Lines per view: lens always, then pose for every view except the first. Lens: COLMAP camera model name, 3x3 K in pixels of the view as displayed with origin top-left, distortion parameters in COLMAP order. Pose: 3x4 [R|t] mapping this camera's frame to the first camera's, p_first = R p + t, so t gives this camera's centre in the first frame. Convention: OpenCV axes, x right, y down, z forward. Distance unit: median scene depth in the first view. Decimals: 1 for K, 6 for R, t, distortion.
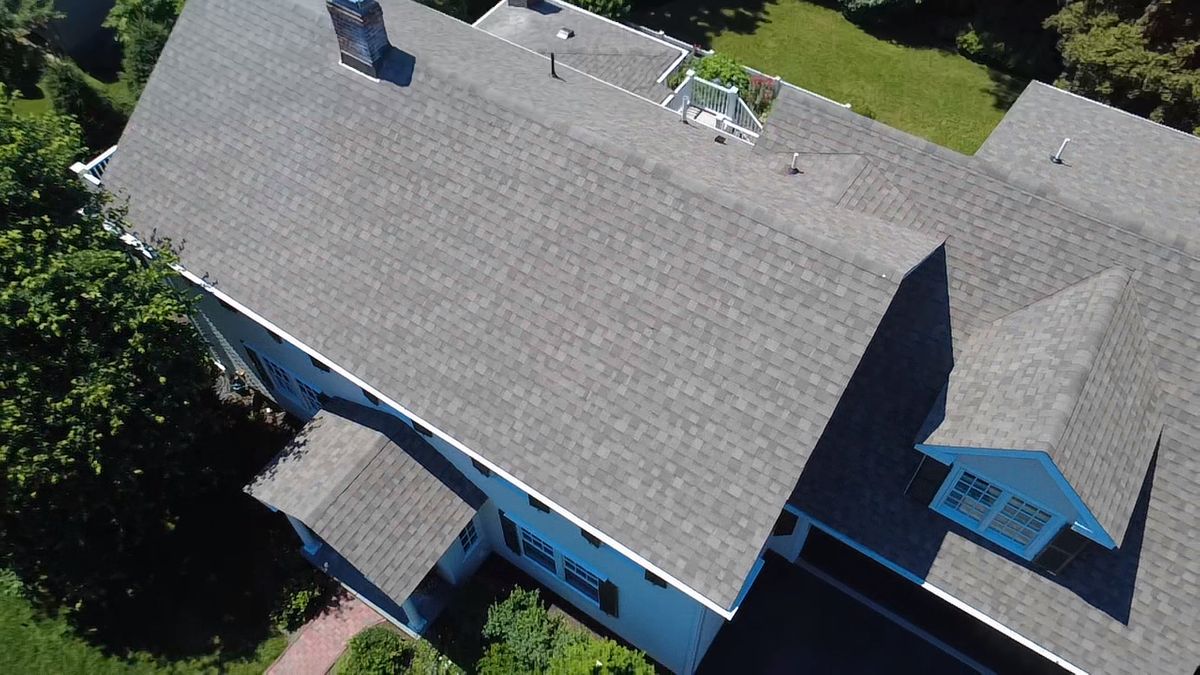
lens RADIAL K [[916.6, 0, 600.0], [0, 916.6, 337.5], [0, 0, 1]] dist [0.010835, 0.002286]
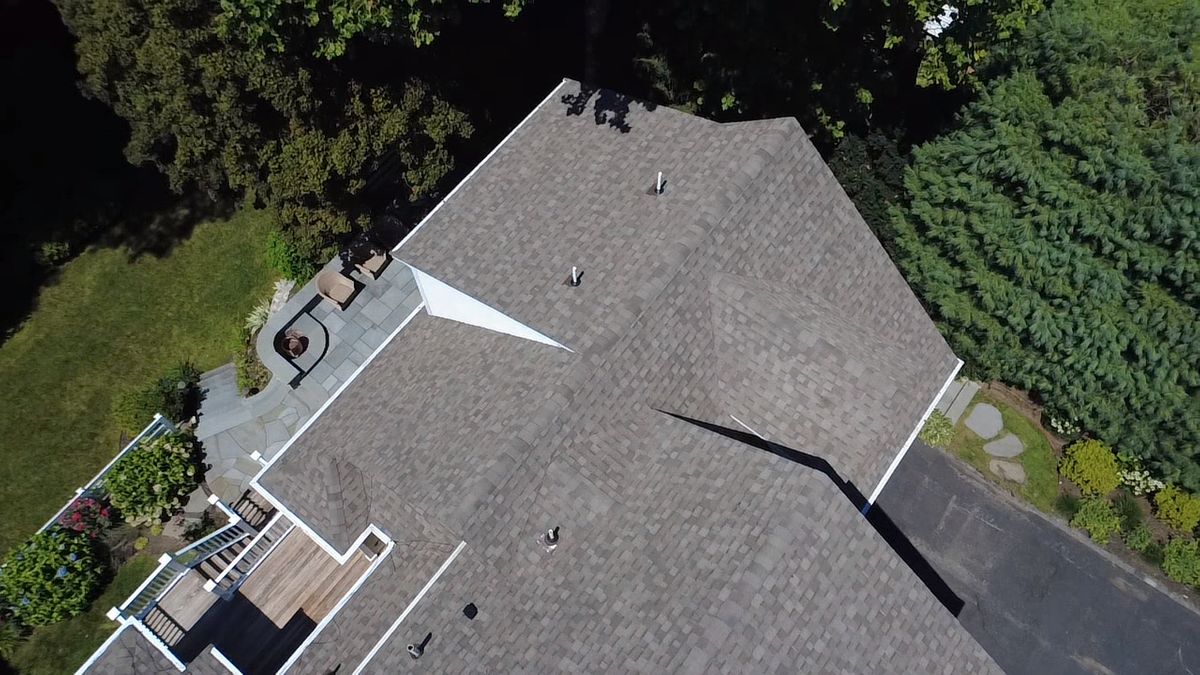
lens RADIAL K [[916.6, 0, 600.0], [0, 916.6, 337.5], [0, 0, 1]] dist [0.010835, 0.002286]
pose [[0.066934, -0.890054, 0.450915, -0.016913], [0.801697, 0.317012, 0.506740, -0.698466], [-0.593971, 0.327579, 0.734772, 0.267074]]
